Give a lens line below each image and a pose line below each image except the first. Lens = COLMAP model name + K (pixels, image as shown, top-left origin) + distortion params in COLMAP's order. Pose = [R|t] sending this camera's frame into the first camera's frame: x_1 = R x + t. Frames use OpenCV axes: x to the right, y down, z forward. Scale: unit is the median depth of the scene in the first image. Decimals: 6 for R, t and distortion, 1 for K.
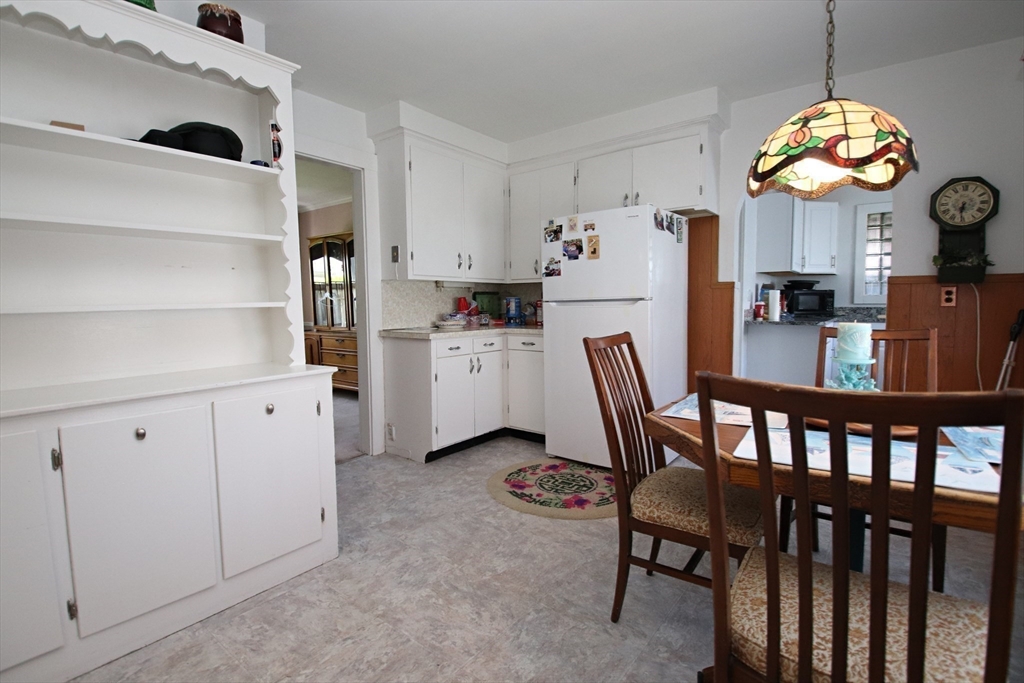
lens RADIAL K [[478.5, 0, 508.2], [0, 478.5, 340.7], [0, 0, 1]] dist [-0.003772, -0.007665]
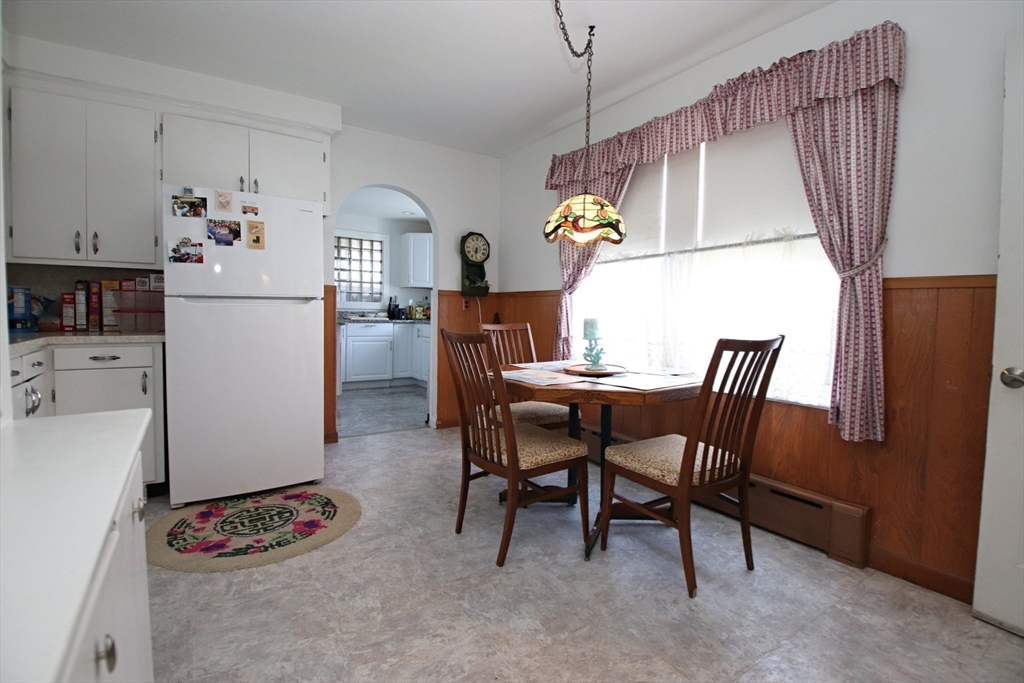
lens RADIAL K [[478.5, 0, 505.1], [0, 478.5, 336.4], [0, 0, 1]] dist [-0.003772, -0.007665]
pose [[0.324408, -0.032386, 0.945363, -0.492621], [0.054636, 0.998387, 0.015453, -0.003905], [-0.944338, 0.046638, 0.325654, 0.315187]]
